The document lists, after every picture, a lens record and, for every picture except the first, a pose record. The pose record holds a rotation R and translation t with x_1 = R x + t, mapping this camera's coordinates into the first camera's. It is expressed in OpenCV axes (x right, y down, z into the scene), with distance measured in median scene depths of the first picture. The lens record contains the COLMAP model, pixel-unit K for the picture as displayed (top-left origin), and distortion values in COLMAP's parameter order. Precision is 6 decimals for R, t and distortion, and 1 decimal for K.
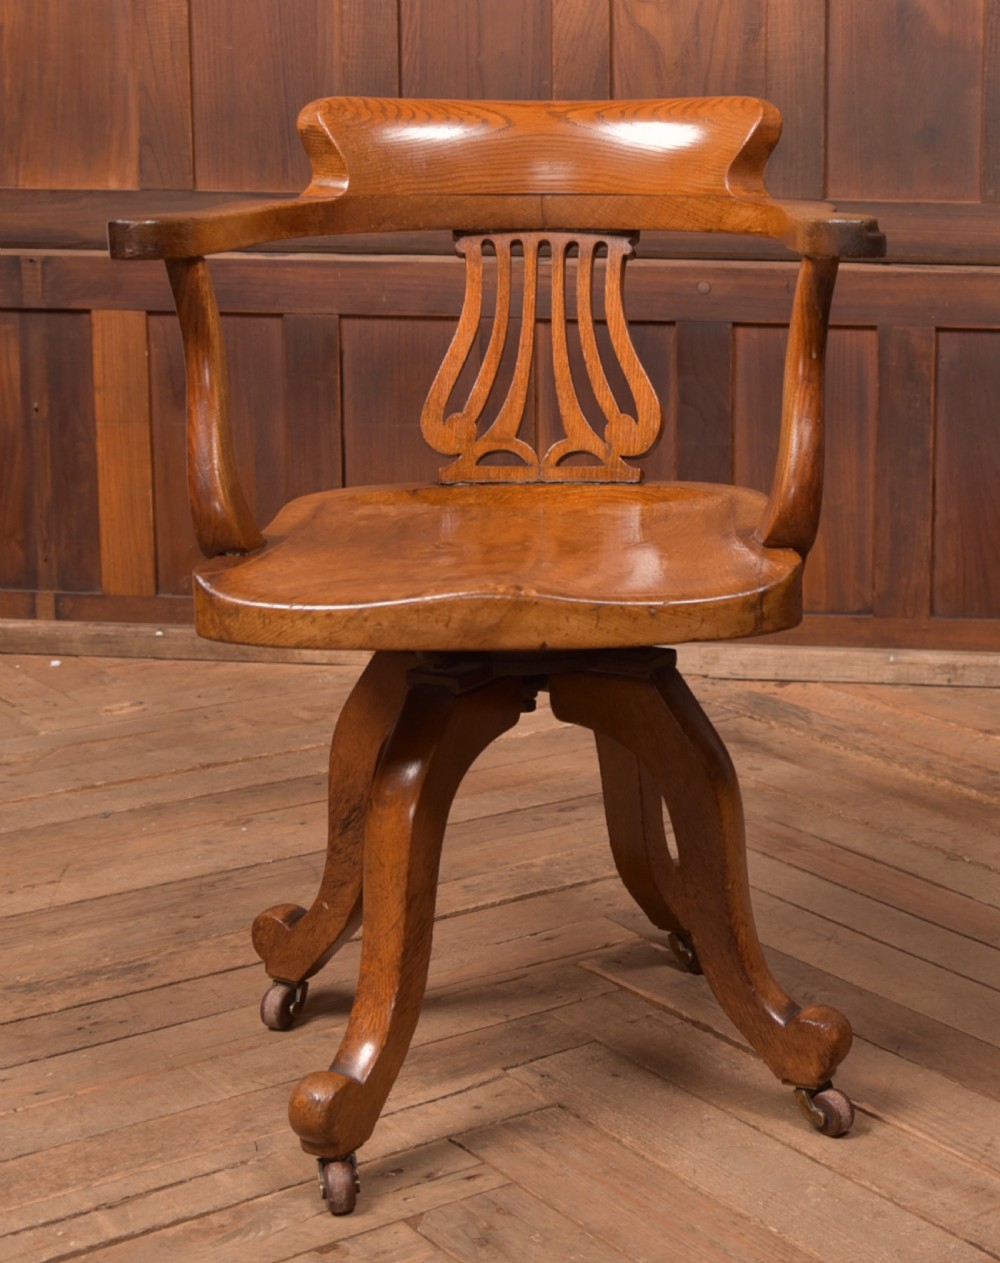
lens RADIAL K [[2217.9, 0, 876.1], [0, 2217.9, 476.8], [0, 0, 1]] dist [-0.084385, 0.127253]
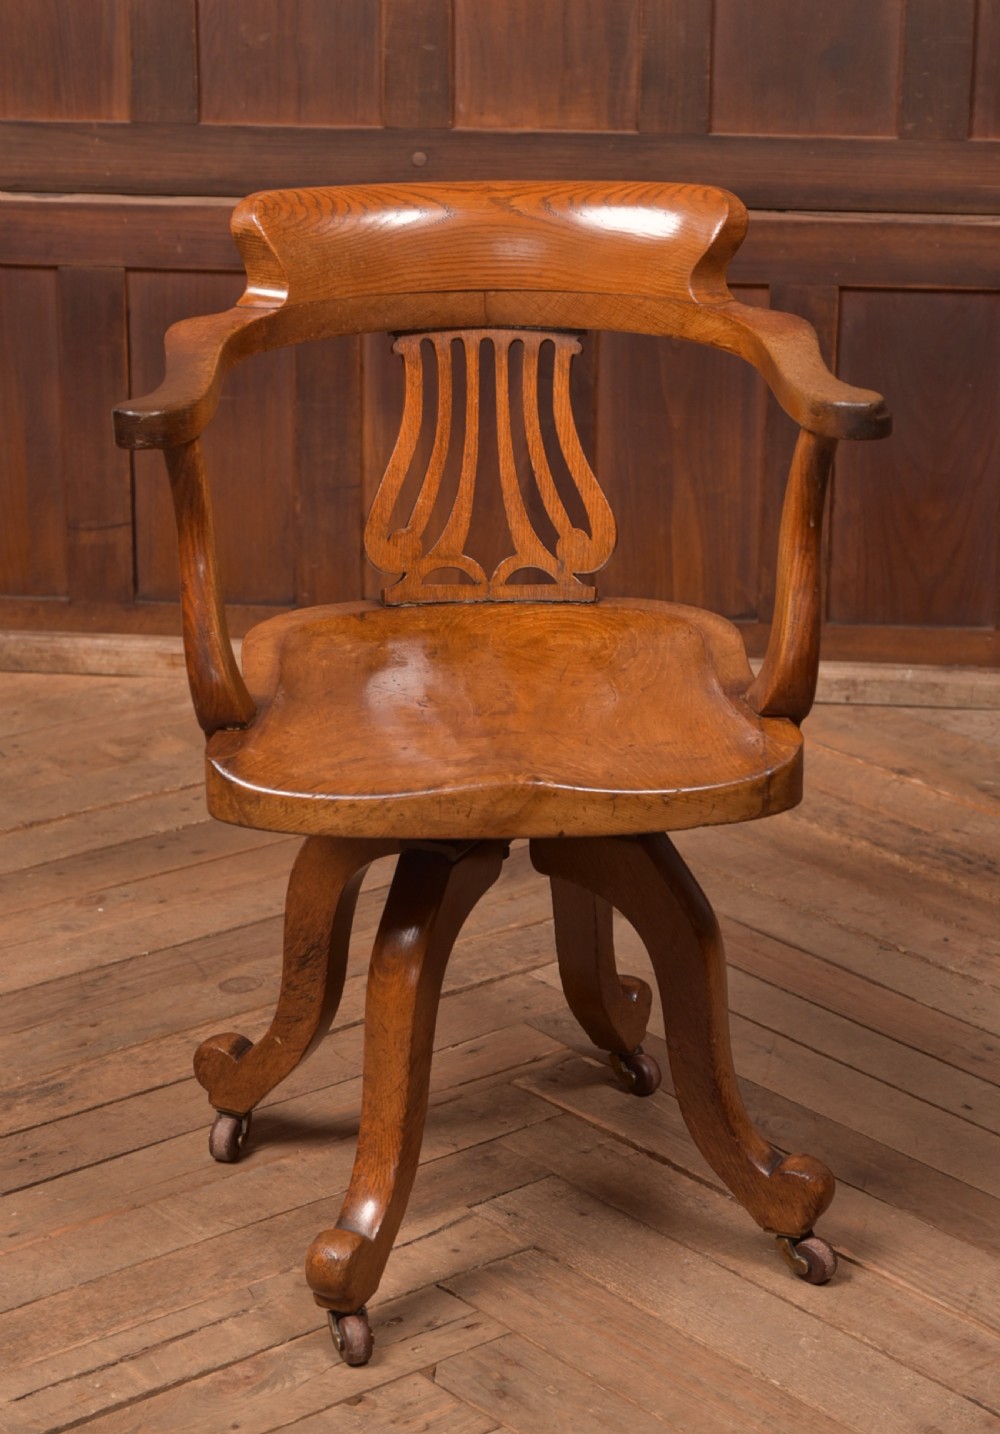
lens RADIAL K [[3183.9, 0, 473.0], [0, 3183.9, 662.2], [0, 0, 1]] dist [0.048185, 0.094410]
pose [[0.999317, 0.001460, -0.036934, -0.110019], [0.004236, 0.988112, 0.153676, -0.185244], [0.036719, -0.153728, 0.987431, -0.362110]]
